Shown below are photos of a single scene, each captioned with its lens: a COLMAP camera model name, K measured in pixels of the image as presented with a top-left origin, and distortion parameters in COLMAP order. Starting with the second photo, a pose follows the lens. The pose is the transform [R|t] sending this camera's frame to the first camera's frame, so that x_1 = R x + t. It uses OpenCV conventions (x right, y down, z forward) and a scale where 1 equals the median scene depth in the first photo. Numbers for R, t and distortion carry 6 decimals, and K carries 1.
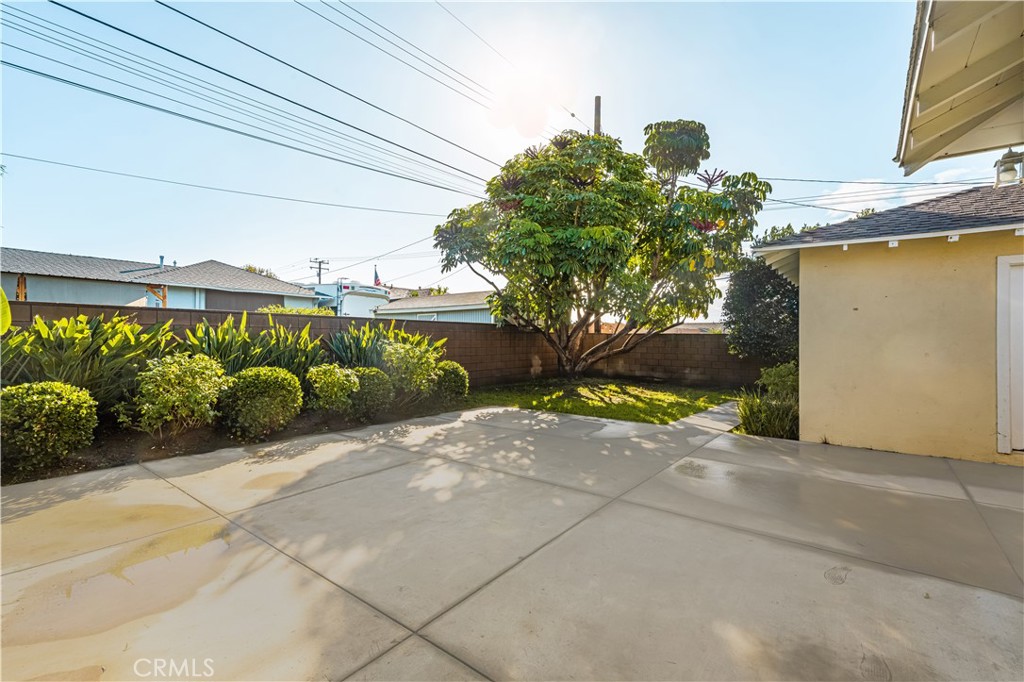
lens RADIAL K [[464.9, 0, 510.2], [0, 464.9, 339.0], [0, 0, 1]] dist [-0.001646, -0.000127]
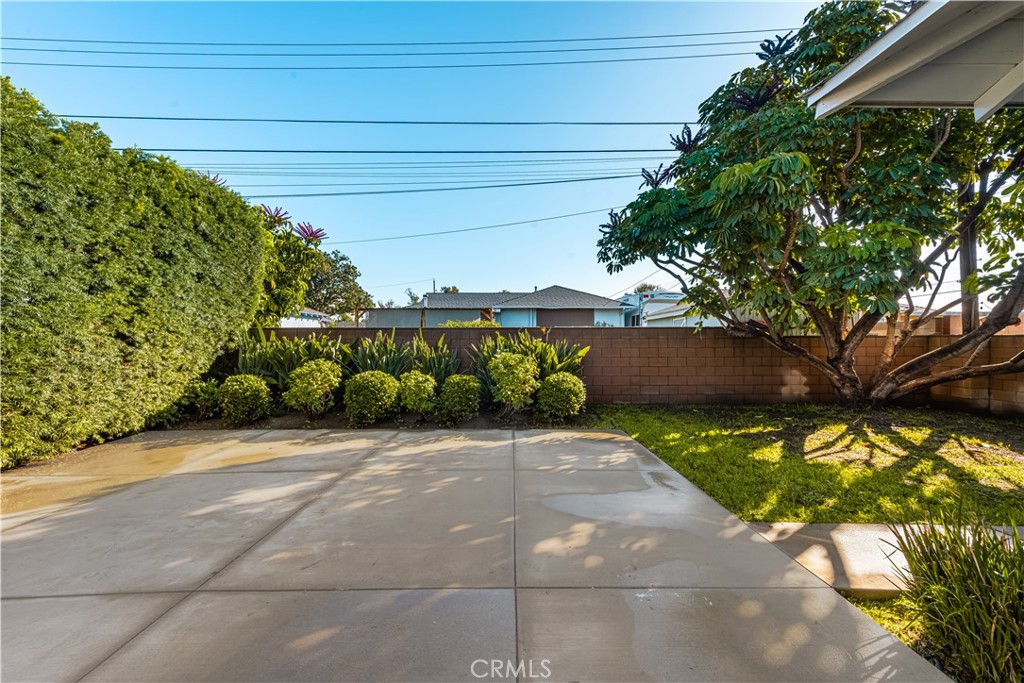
lens RADIAL K [[413.3, 0, 511.5], [0, 413.3, 344.0], [0, 0, 1]] dist [0.009122, 0.000300]
pose [[0.624170, -0.006374, -0.781263, 0.418184], [0.005745, 0.999977, -0.003568, -0.004682], [0.781268, -0.002261, 0.624192, 0.415850]]
